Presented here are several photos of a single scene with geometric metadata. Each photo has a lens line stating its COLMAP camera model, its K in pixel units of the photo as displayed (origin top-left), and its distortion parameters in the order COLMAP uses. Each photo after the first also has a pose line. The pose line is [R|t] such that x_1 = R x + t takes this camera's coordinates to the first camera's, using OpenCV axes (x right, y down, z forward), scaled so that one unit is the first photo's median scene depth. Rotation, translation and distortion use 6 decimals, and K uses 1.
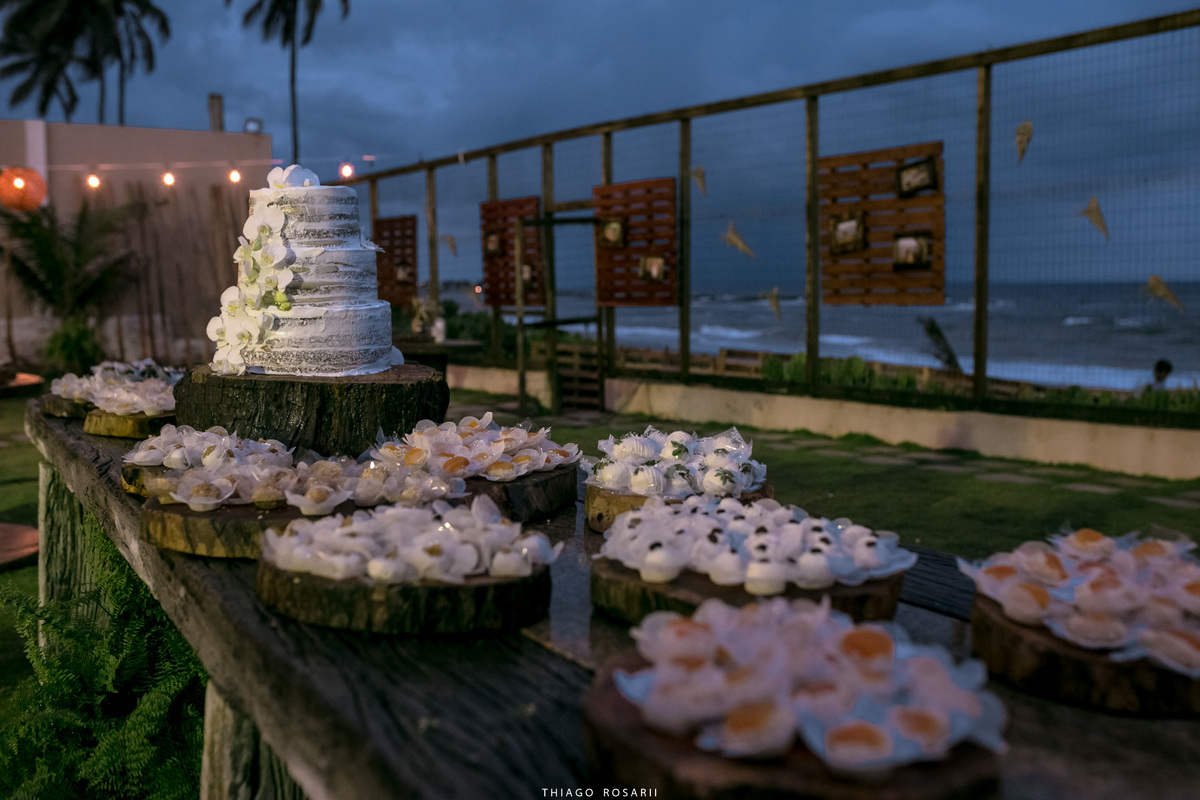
lens RADIAL K [[1199.9, 0, 603.6], [0, 1199.9, 394.2], [0, 0, 1]] dist [0.002177, 0.000000]
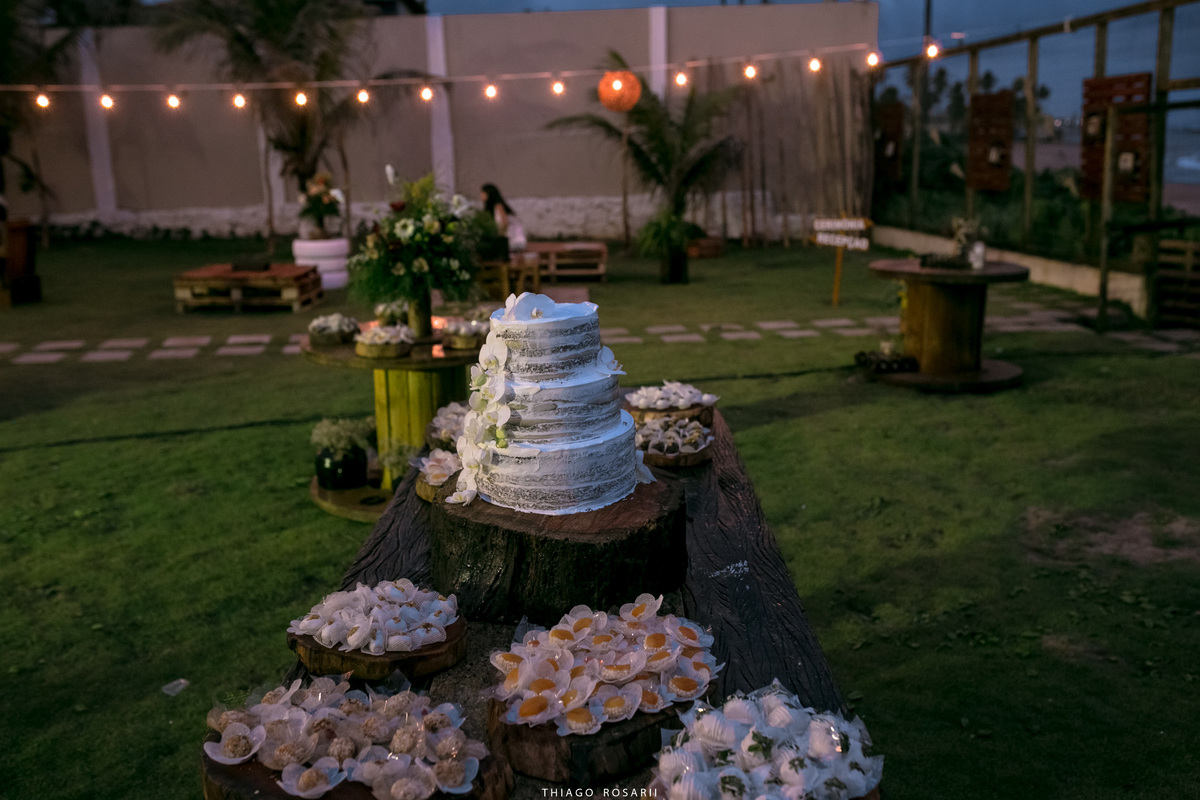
lens RADIAL K [[1199.9, 0, 607.7], [0, 1199.9, 405.1], [0, 0, 1]] dist [0.002177, 0.000000]
pose [[0.865862, 0.098077, -0.490574, 0.285339], [-0.026976, 0.988322, 0.149976, -0.248548], [0.499554, -0.116624, 0.858396, 0.188592]]
